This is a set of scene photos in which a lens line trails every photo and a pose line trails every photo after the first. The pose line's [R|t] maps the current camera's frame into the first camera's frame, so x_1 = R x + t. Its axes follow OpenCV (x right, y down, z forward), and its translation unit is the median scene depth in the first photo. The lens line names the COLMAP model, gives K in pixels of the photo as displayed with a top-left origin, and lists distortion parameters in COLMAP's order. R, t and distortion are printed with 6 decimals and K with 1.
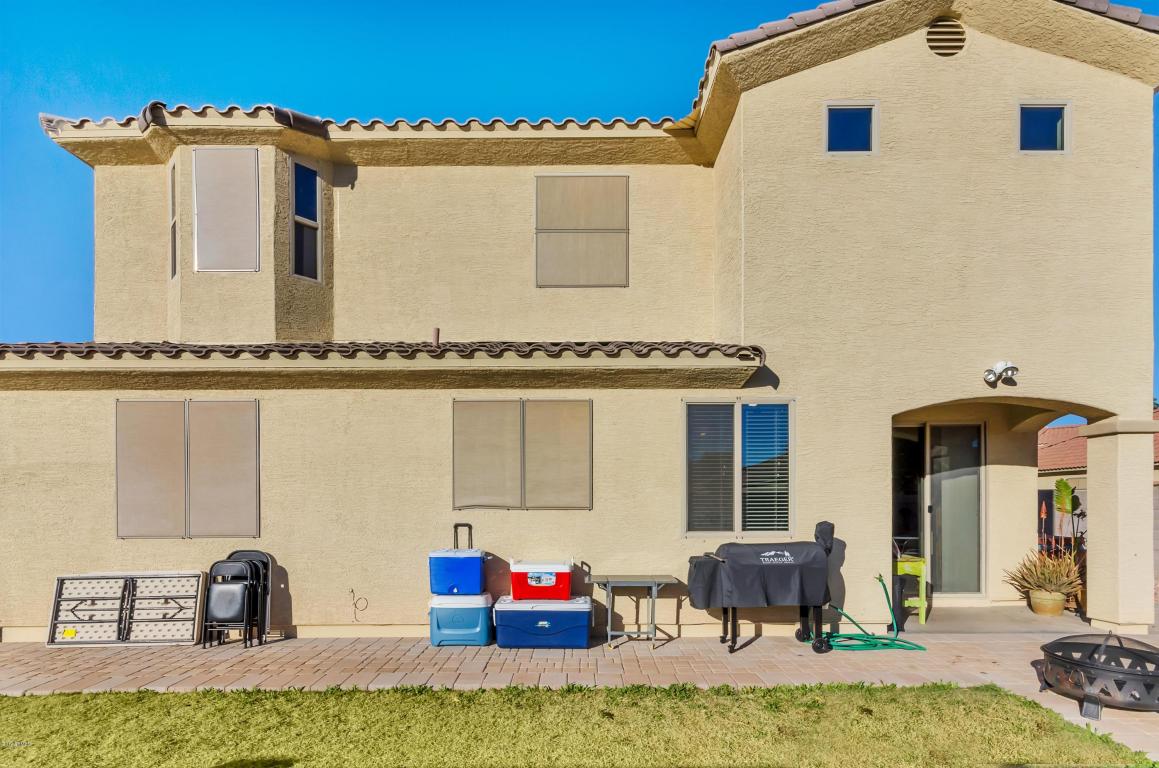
lens RADIAL K [[530.4, 0, 580.8], [0, 530.4, 500.3], [0, 0, 1]] dist [0.003741, 0.000295]
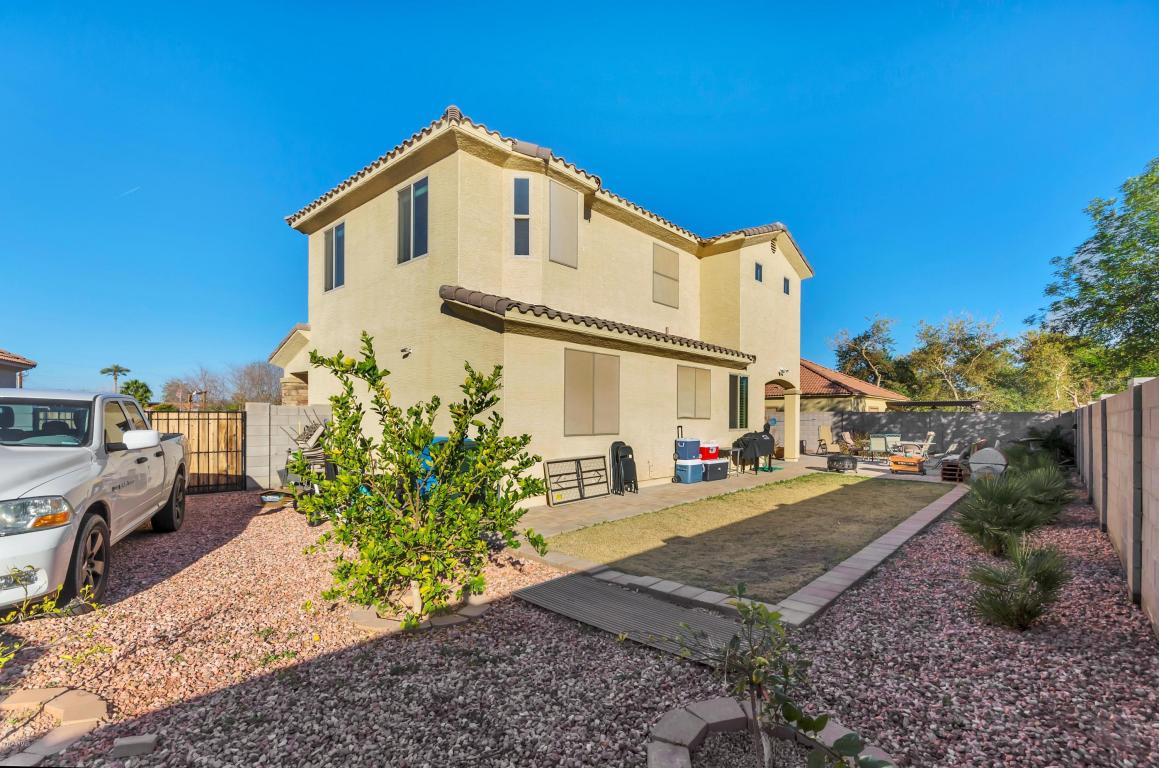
lens RADIAL K [[530.4, 0, 571.8], [0, 530.4, 421.6], [0, 0, 1]] dist [0.003741, 0.000295]
pose [[0.675302, 0.001481, 0.737539, -2.008300], [-0.003996, 0.999991, 0.001651, 0.025795], [-0.737530, -0.004062, 0.675302, -0.071961]]
